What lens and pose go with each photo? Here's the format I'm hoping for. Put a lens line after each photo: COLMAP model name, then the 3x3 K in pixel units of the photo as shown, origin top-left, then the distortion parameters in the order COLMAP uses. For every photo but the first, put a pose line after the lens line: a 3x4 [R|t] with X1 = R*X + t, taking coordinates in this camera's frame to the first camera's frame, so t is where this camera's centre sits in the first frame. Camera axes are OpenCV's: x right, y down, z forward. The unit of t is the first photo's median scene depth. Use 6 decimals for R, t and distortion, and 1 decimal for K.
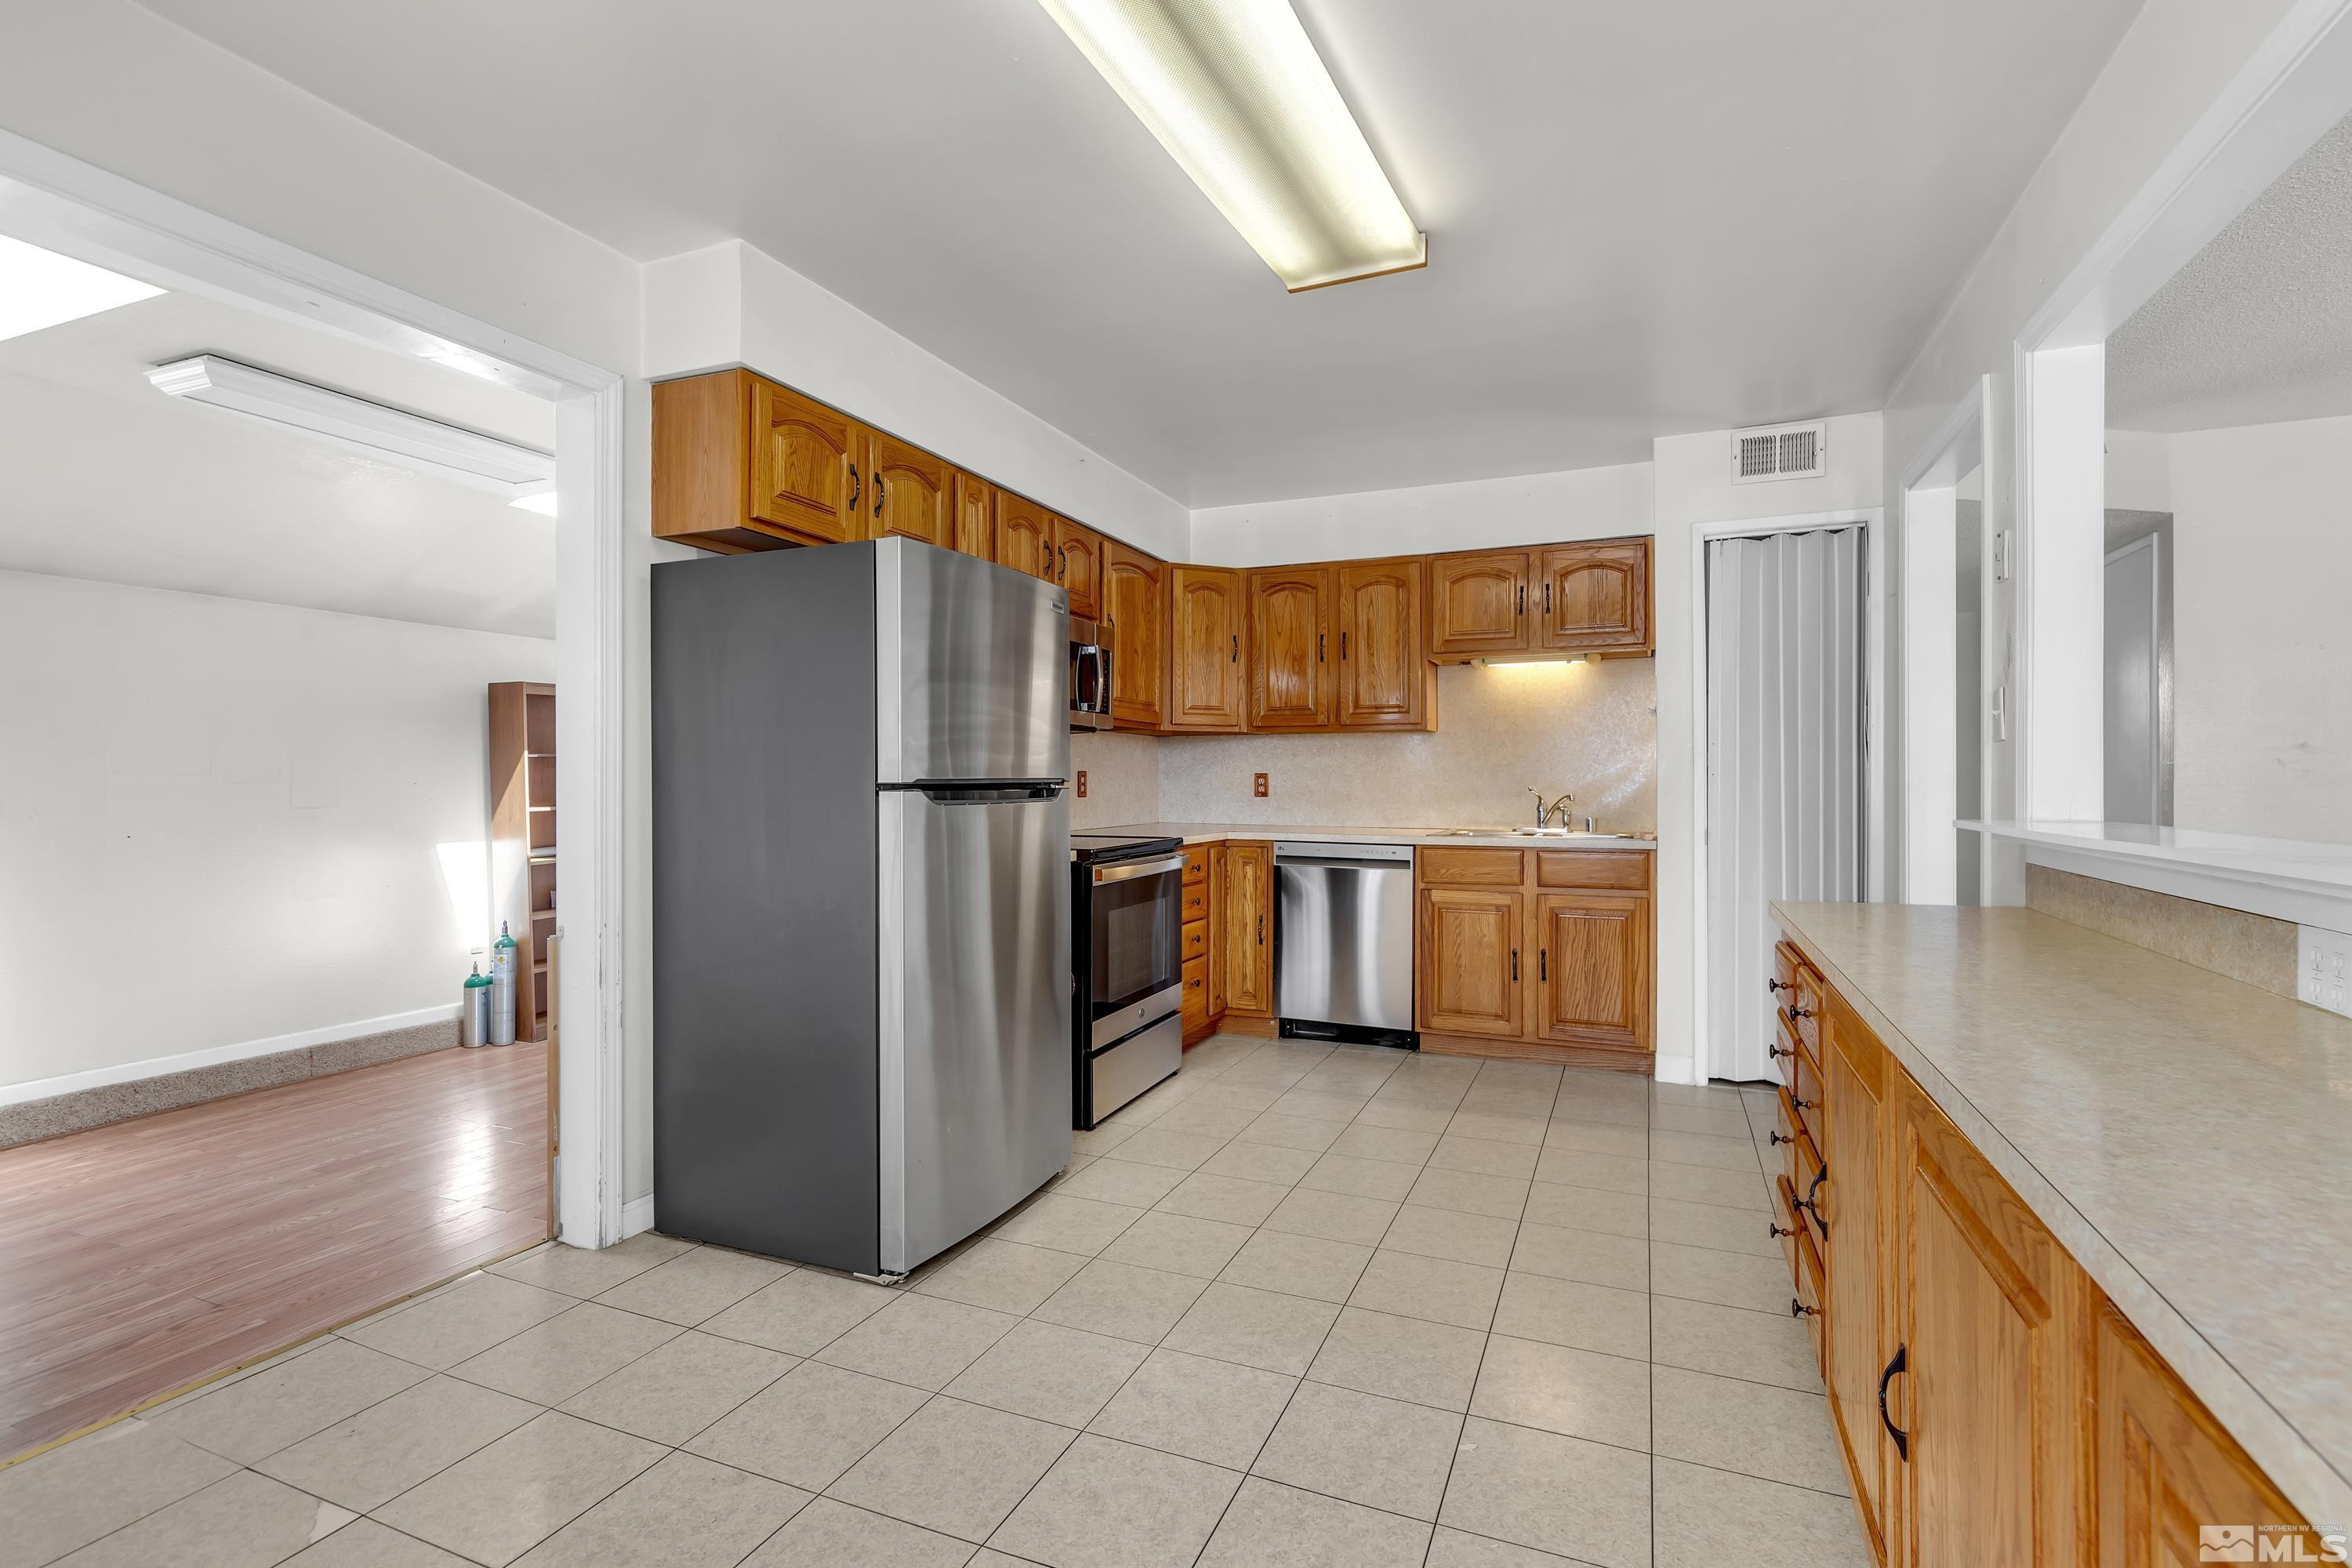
lens RADIAL K [[1057.6, 0, 1199.0], [0, 1057.6, 781.9], [0, 0, 1]] dist [0.002684, -0.000212]
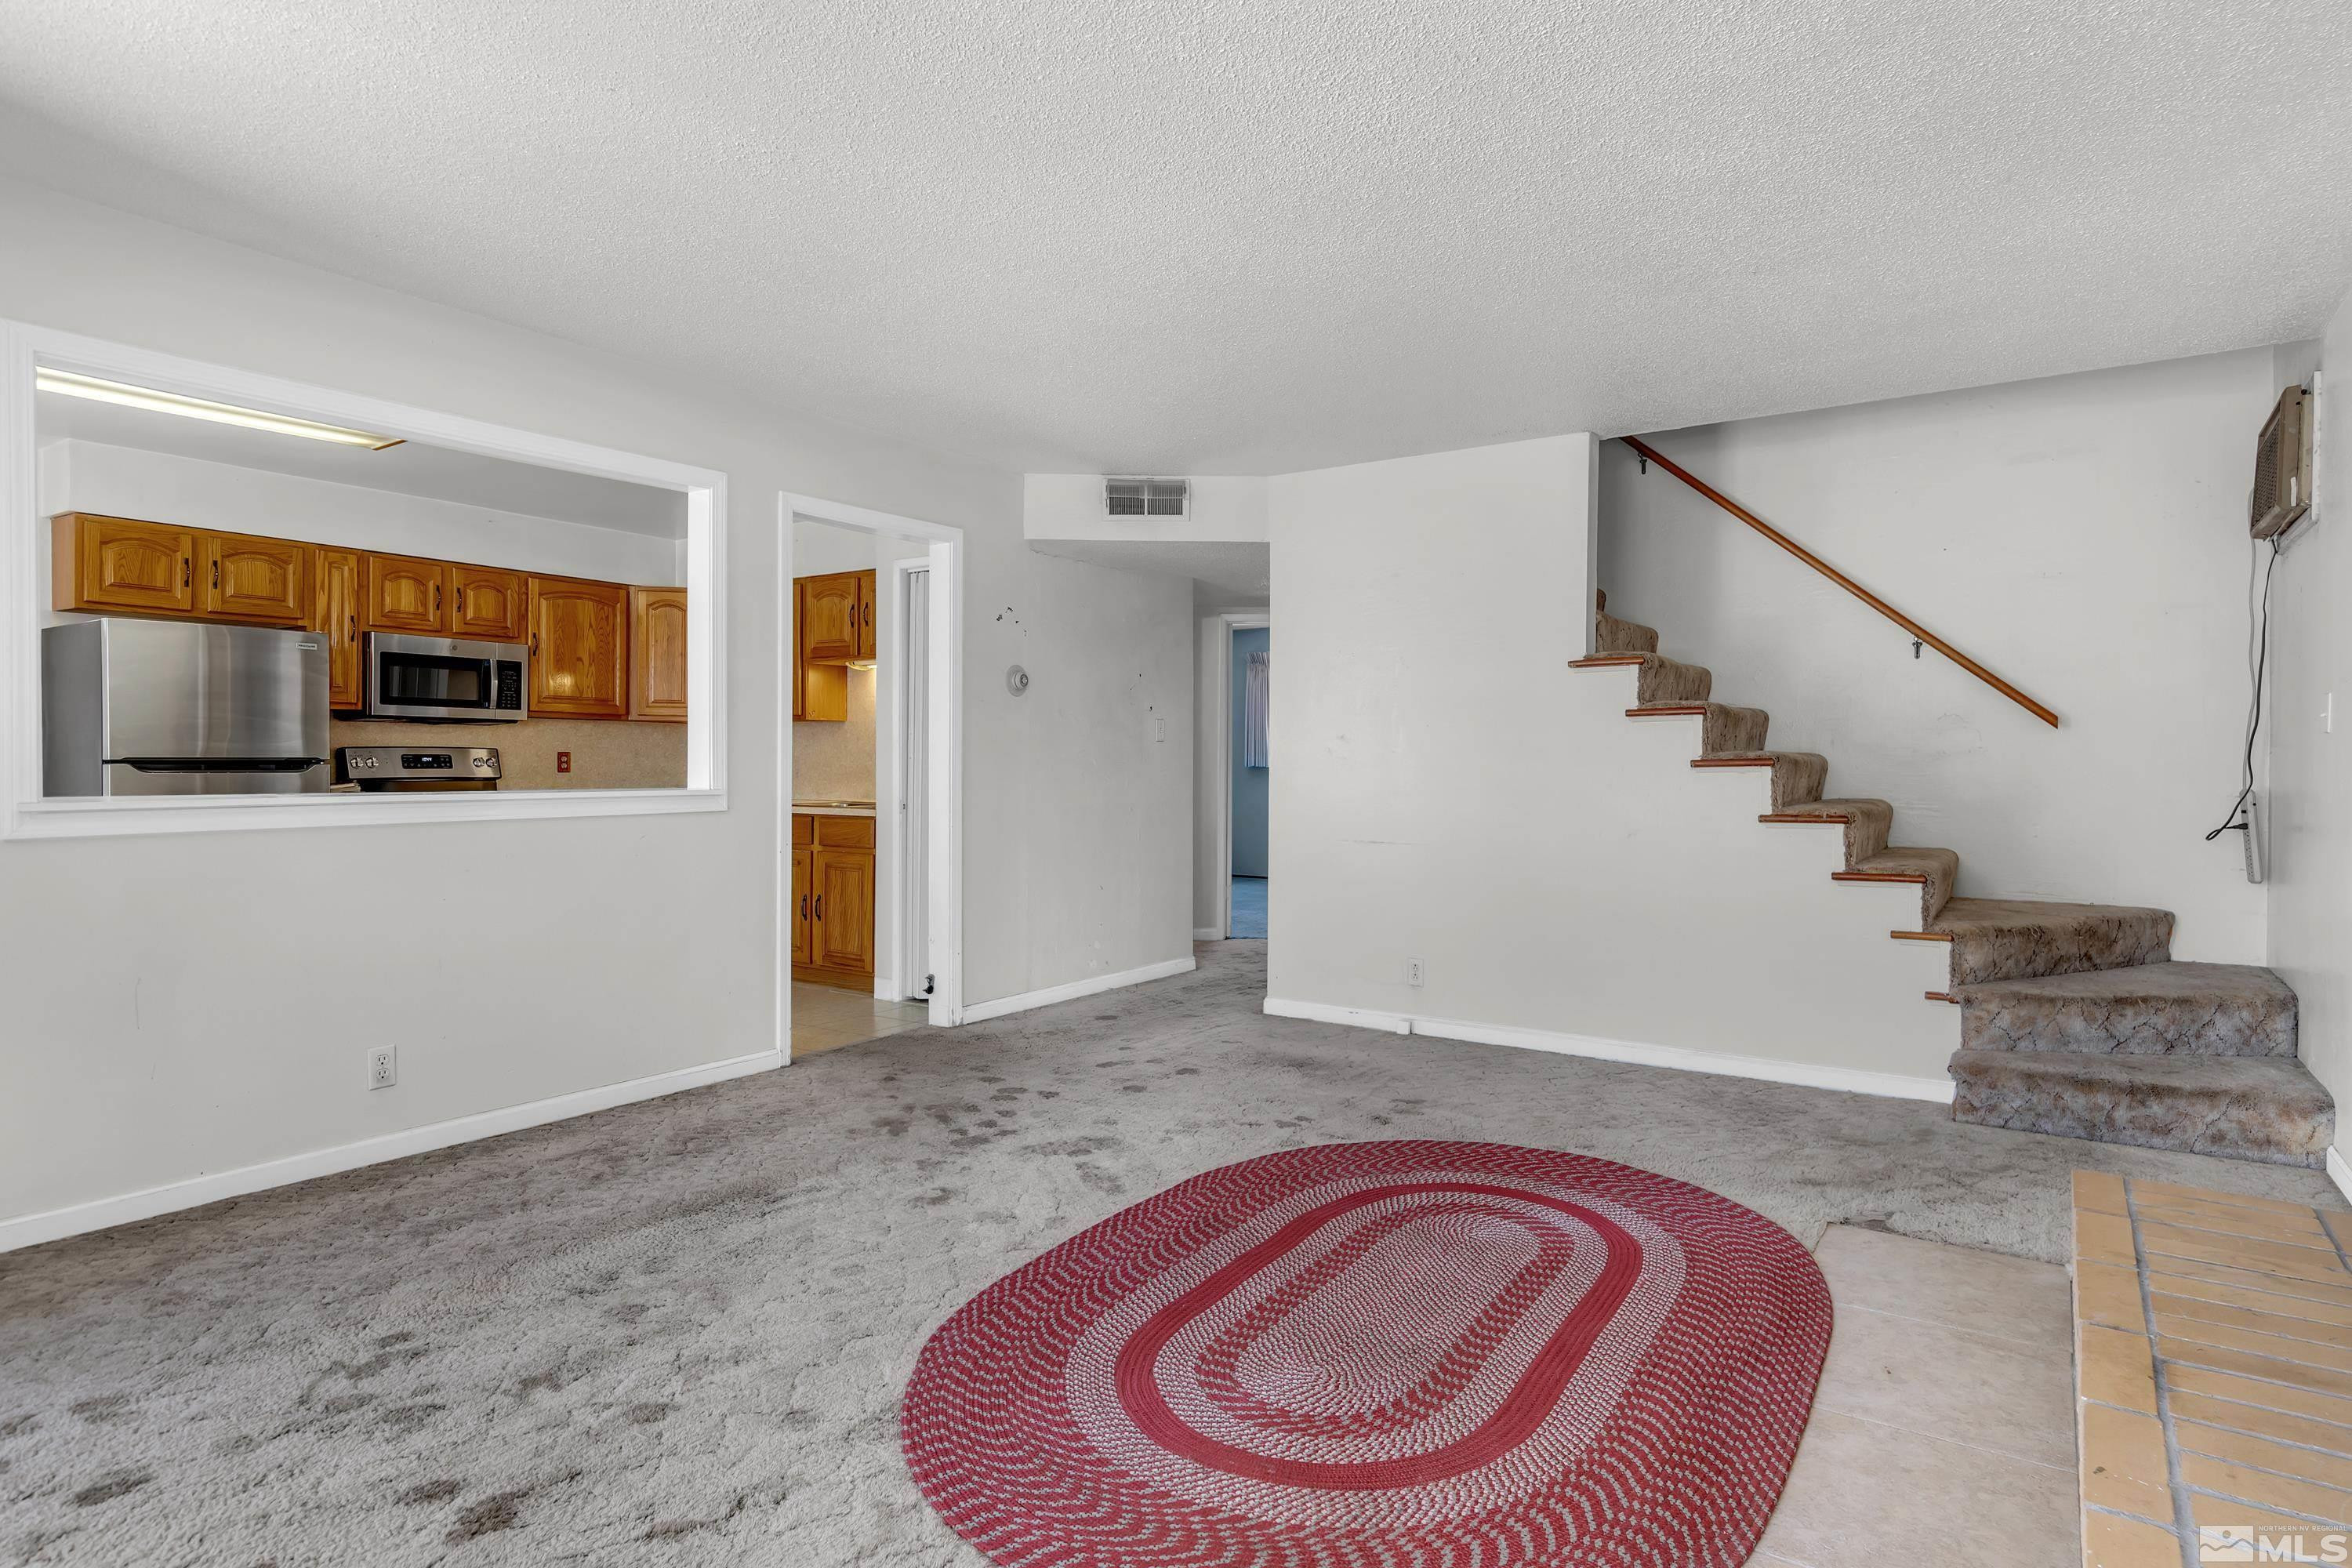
lens RADIAL K [[1260.2, 0, 1171.0], [0, 1260.2, 776.9], [0, 0, 1]] dist [0.006121, 0.002959]
pose [[0.980906, 0.009274, -0.194260, 0.995452], [-0.007120, 0.999905, 0.011786, -0.003794], [0.194350, -0.010178, 0.980879, -0.386284]]
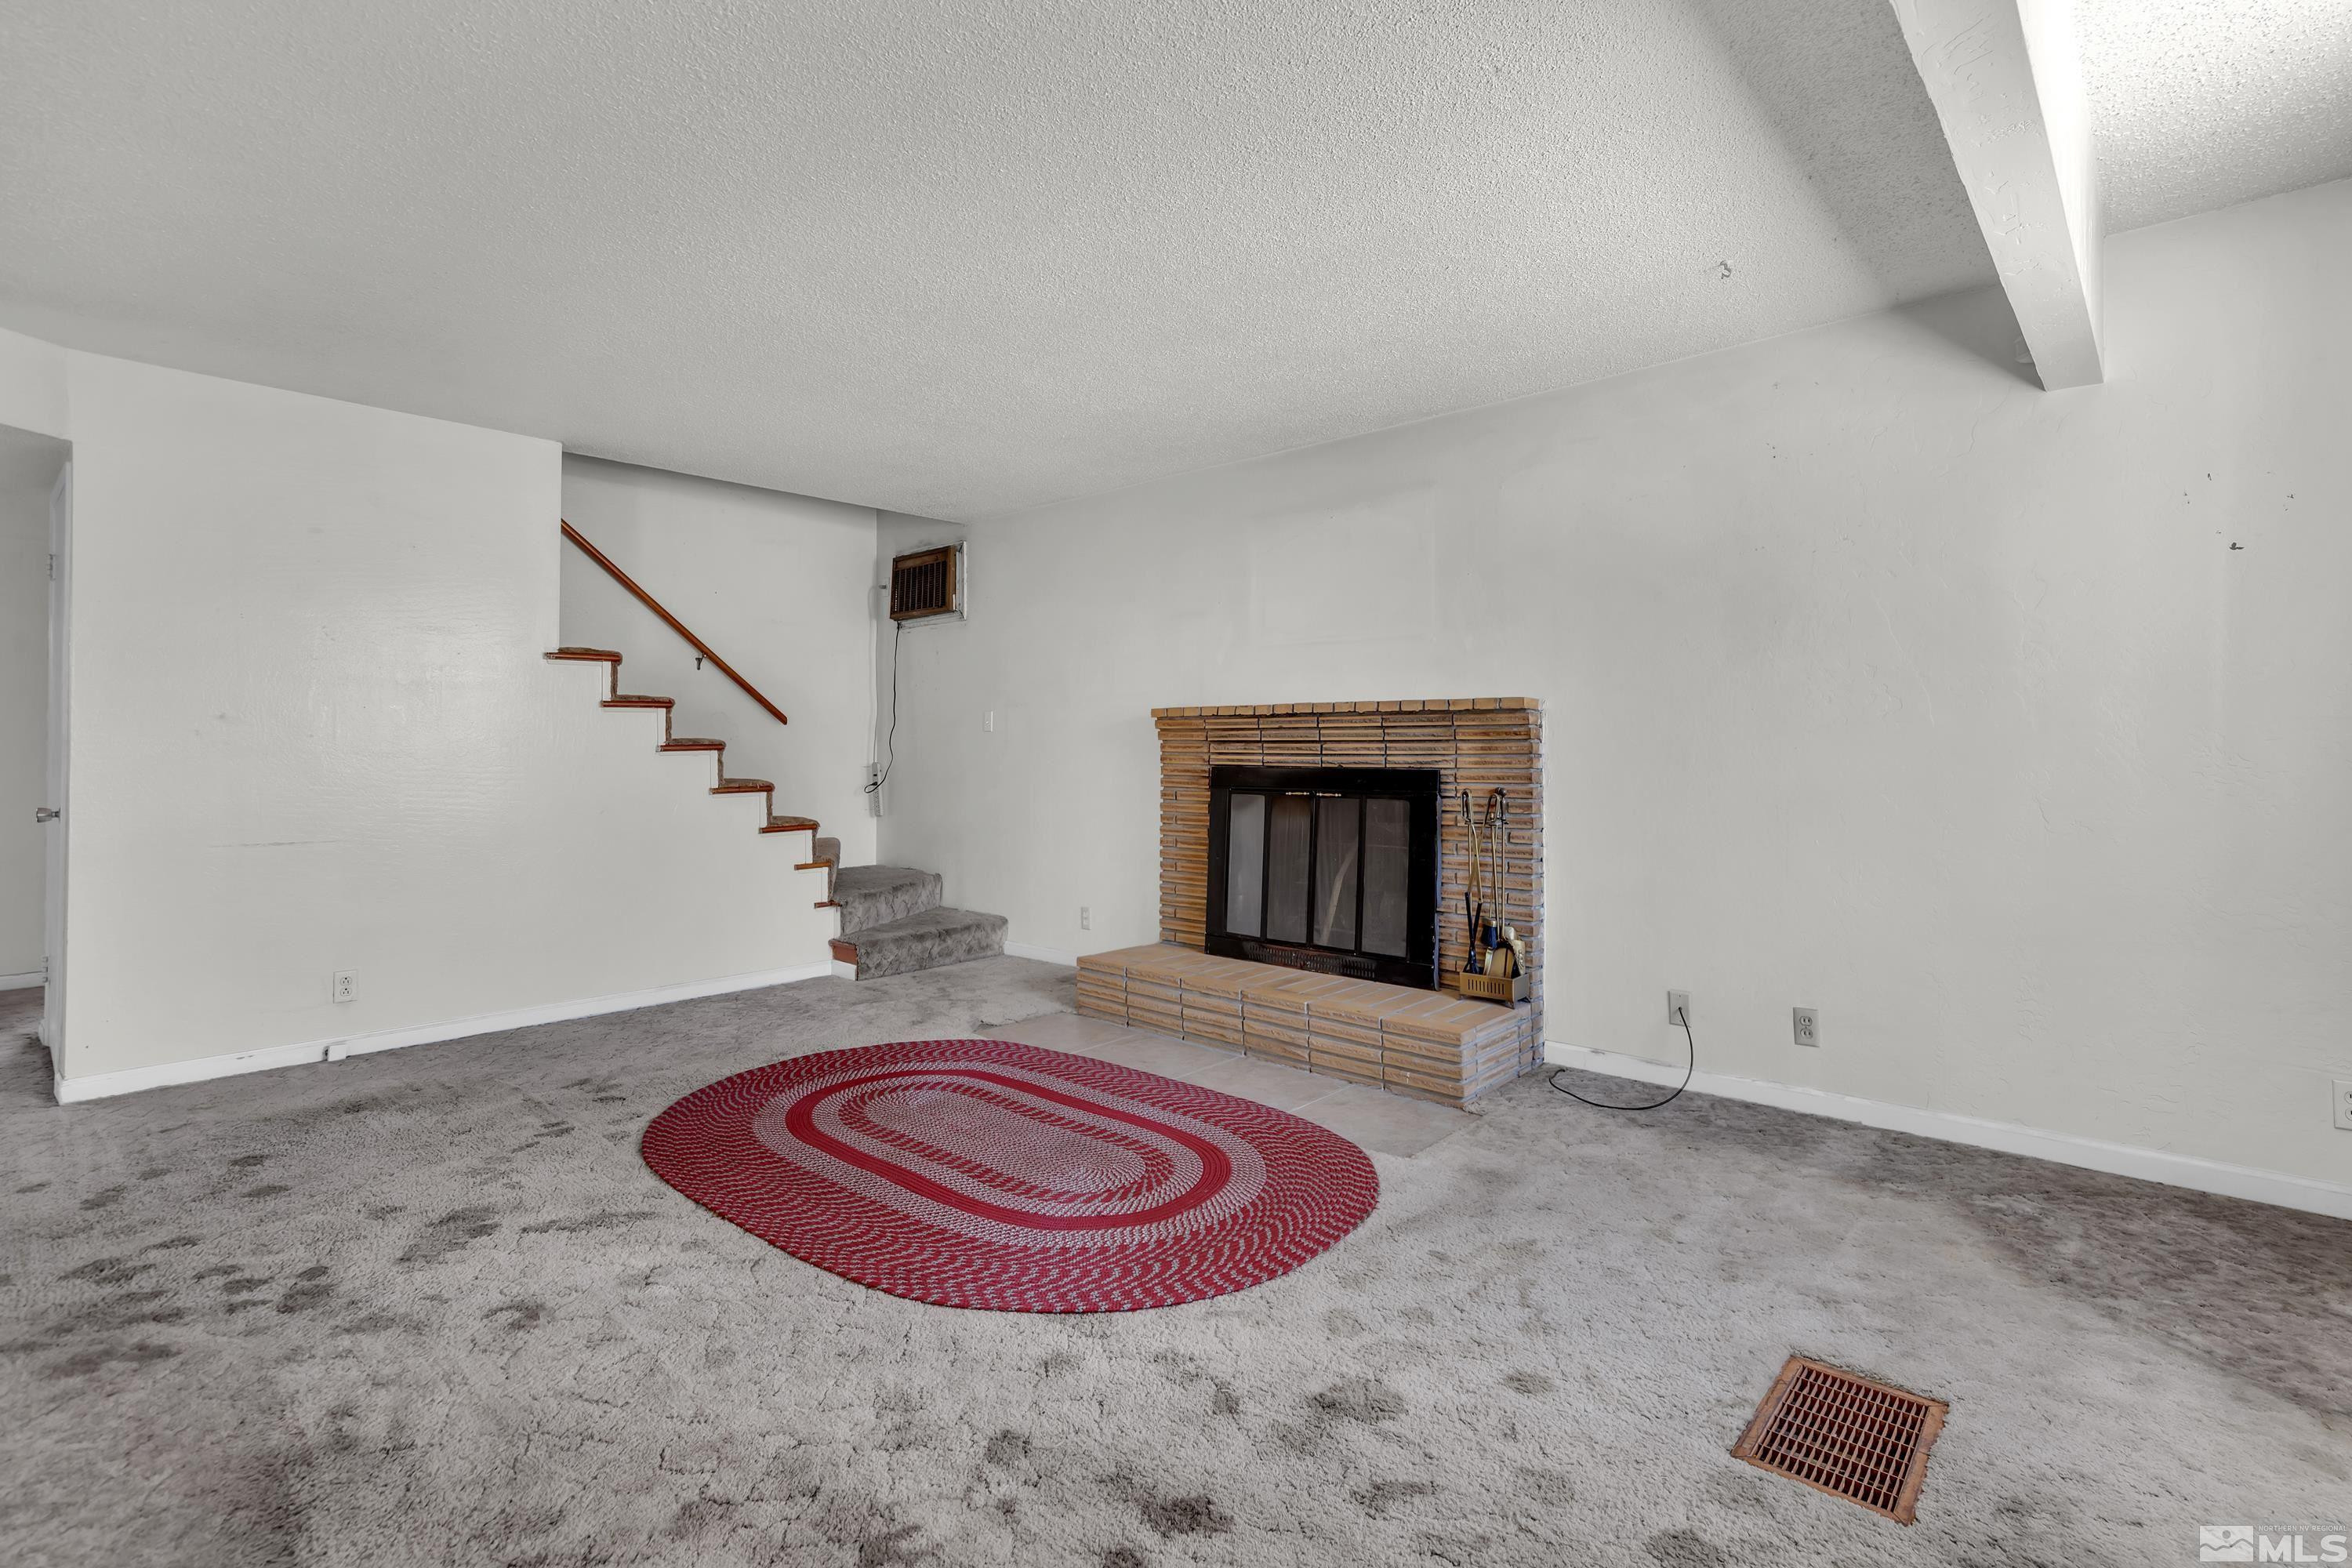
lens RADIAL K [[1136.7, 0, 1171.8], [0, 1136.7, 739.3], [0, 0, 1]] dist [0.006573, 0.000616]
pose [[0.327856, 0.012221, 0.944649, 0.303072], [-0.001895, 0.999923, -0.012279, -0.001297], [-0.944726, 0.002236, 0.327854, -0.128498]]
